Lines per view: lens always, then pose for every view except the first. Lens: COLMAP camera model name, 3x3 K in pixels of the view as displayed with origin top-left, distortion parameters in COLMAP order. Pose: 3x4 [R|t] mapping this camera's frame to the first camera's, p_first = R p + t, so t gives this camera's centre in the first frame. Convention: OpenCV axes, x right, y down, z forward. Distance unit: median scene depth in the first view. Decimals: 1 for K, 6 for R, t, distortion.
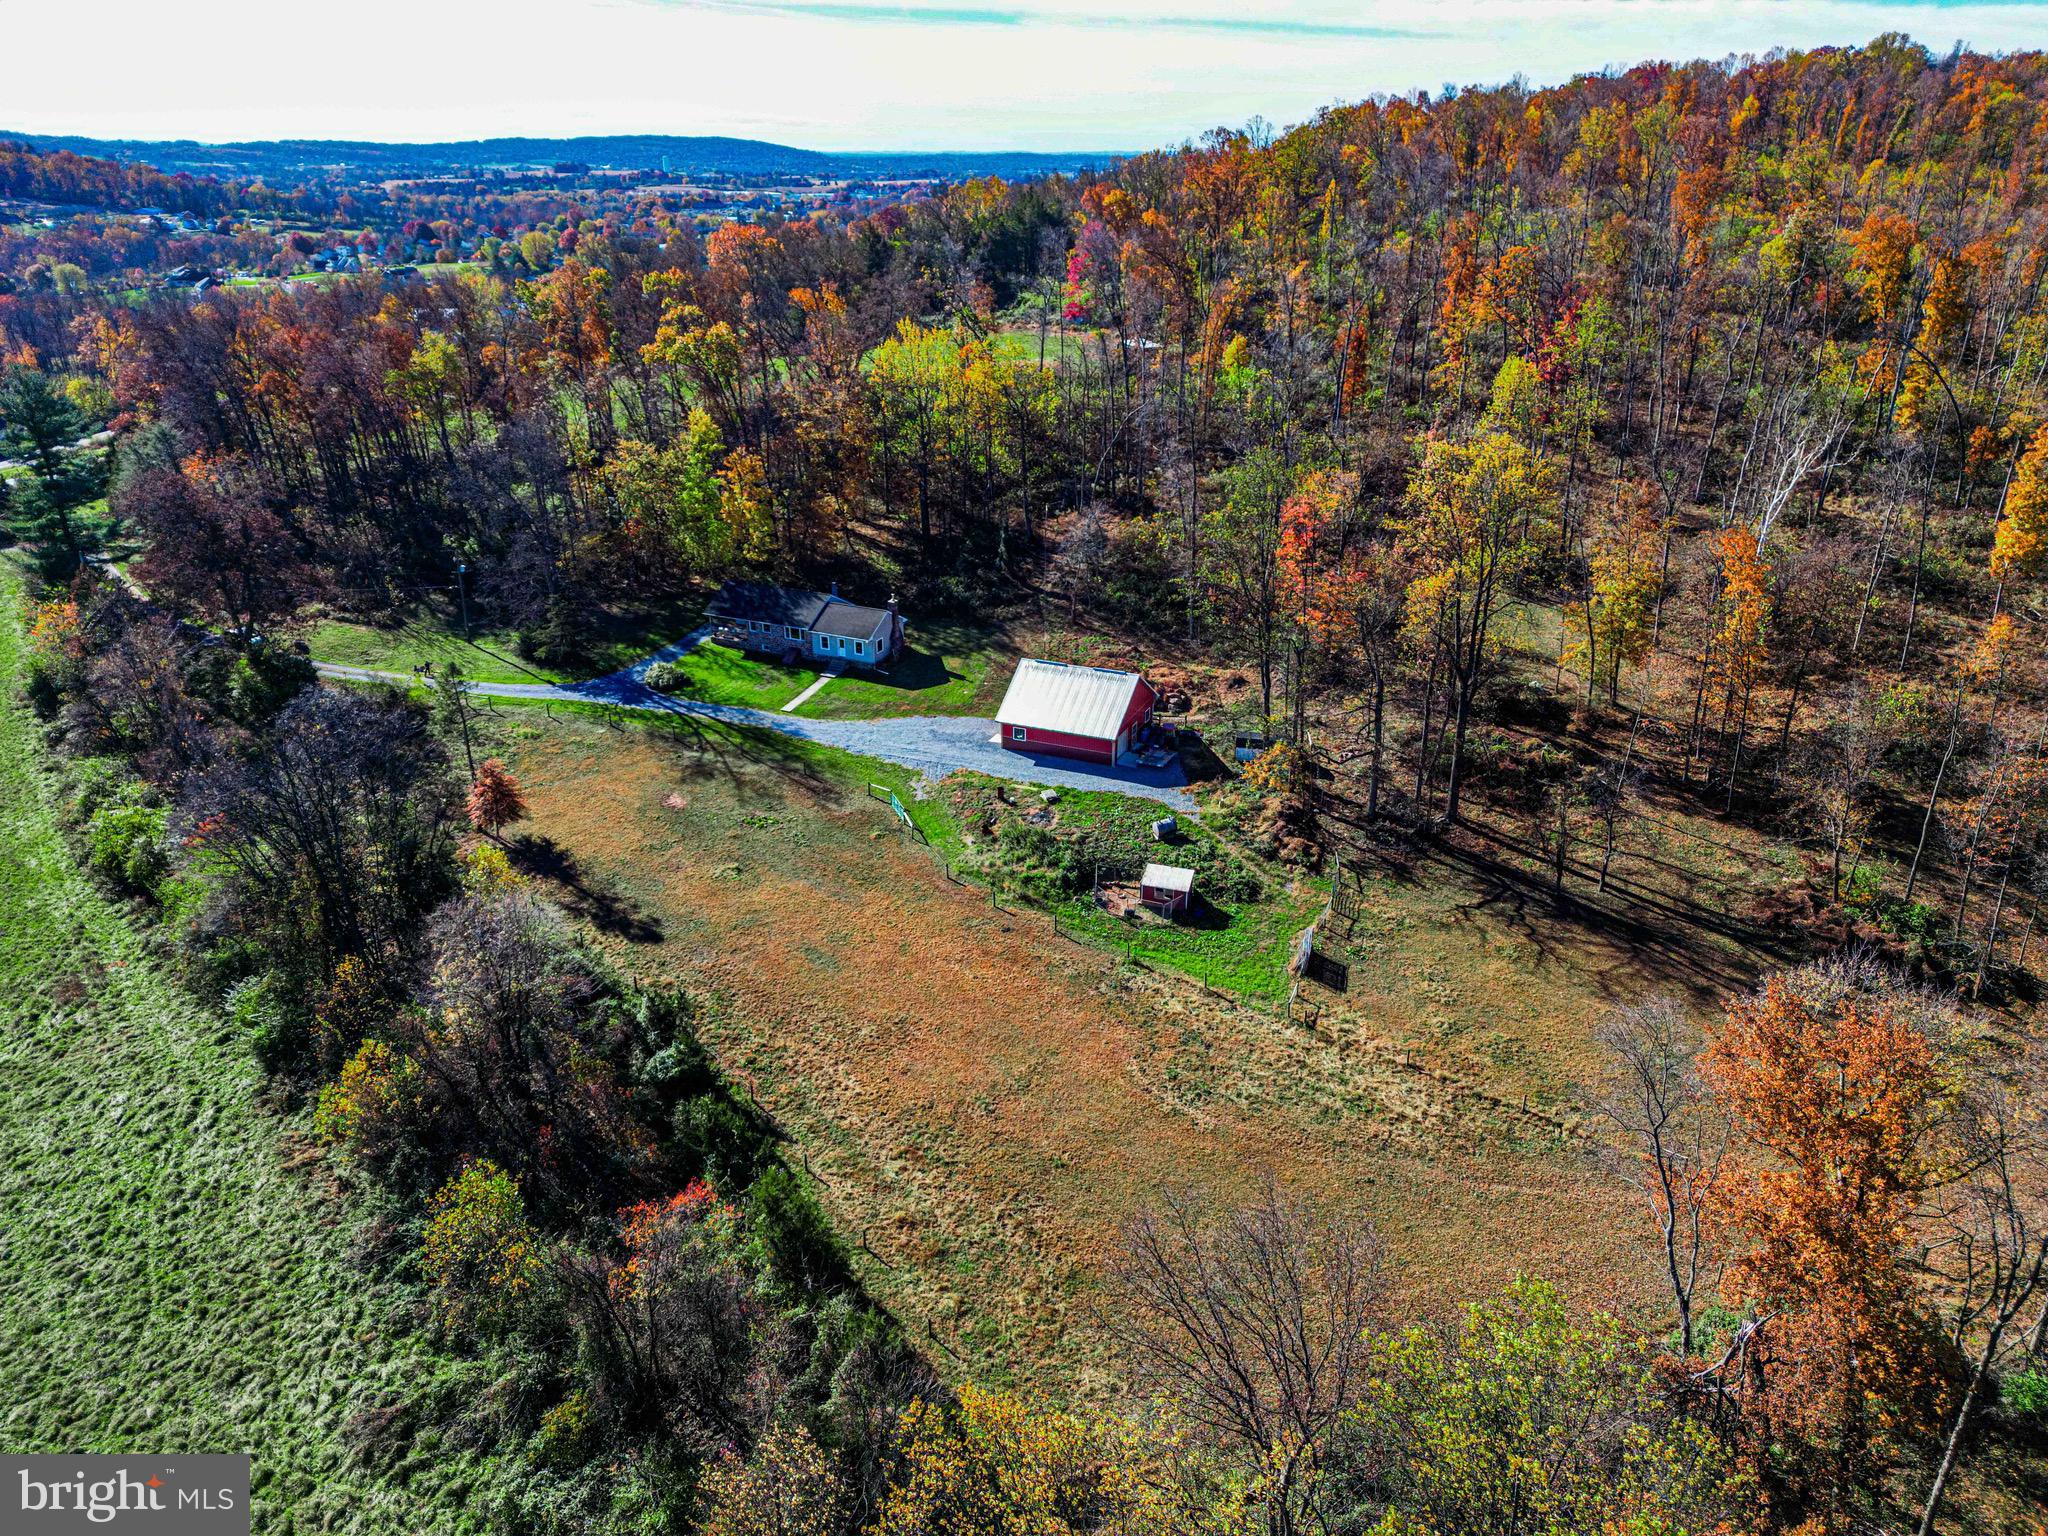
lens RADIAL K [[1447.2, 0, 1043.0], [0, 1447.2, 767.6], [0, 0, 1]] dist [0.060958, -0.040545]
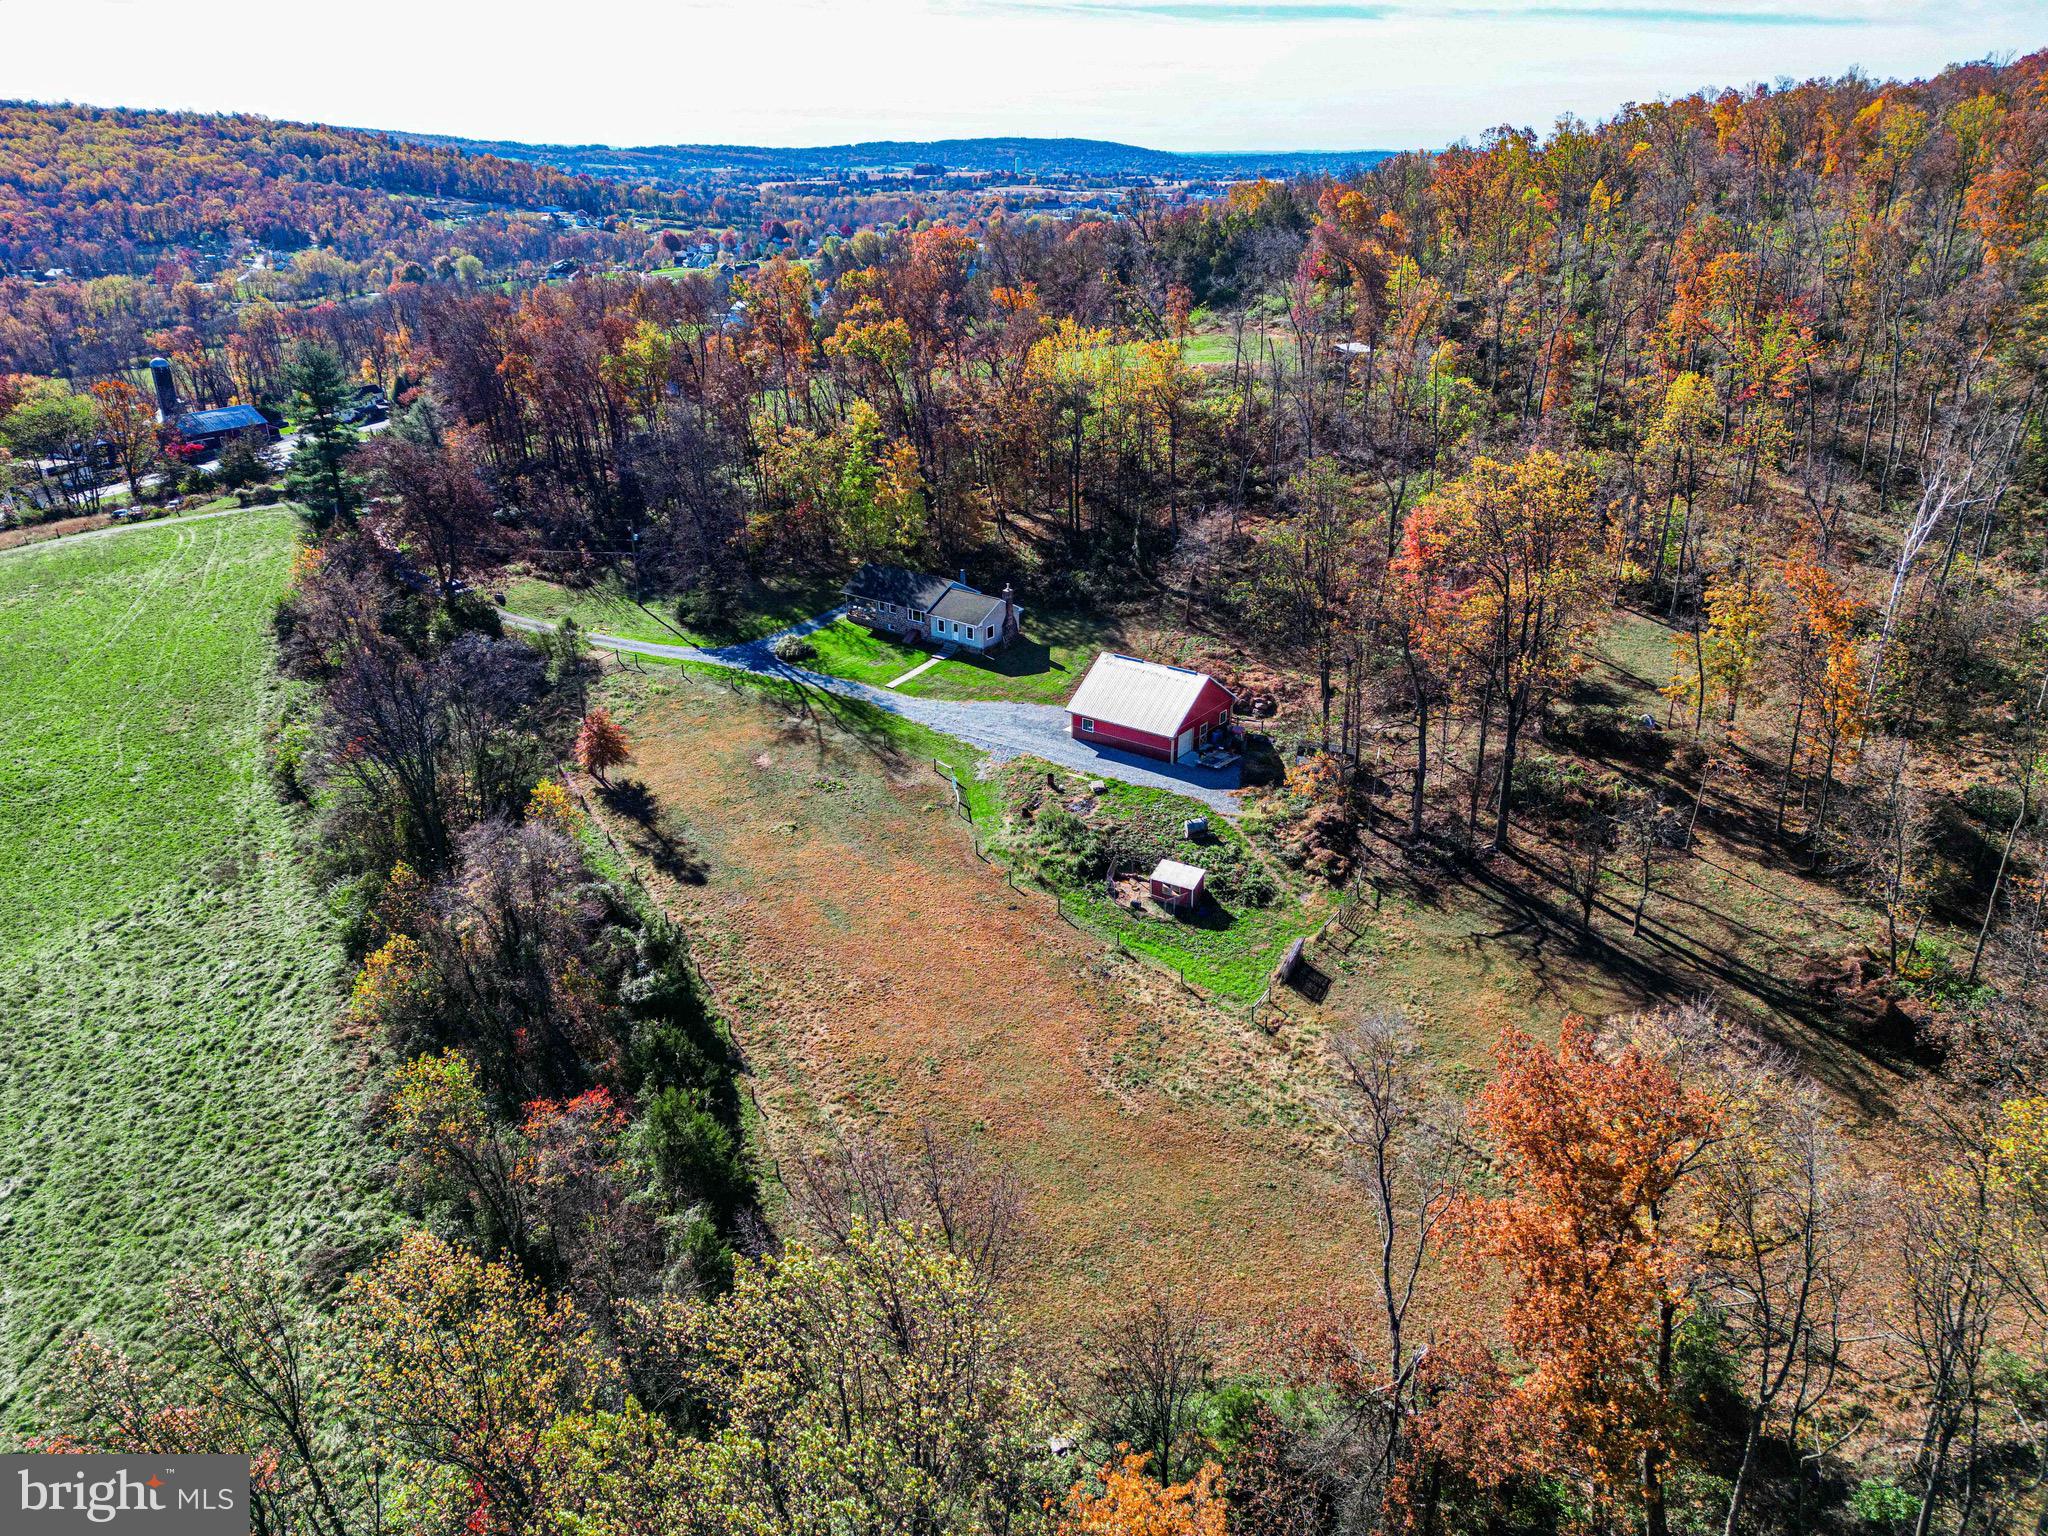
lens RADIAL K [[1447.2, 0, 1035.4], [0, 1447.2, 769.9], [0, 0, 1]] dist [0.060958, -0.040545]
pose [[0.974782, 0.086777, -0.205594, 0.172551], [-0.086480, 0.996199, 0.010447, 0.001097], [0.205719, 0.007597, 0.978582, -0.011680]]
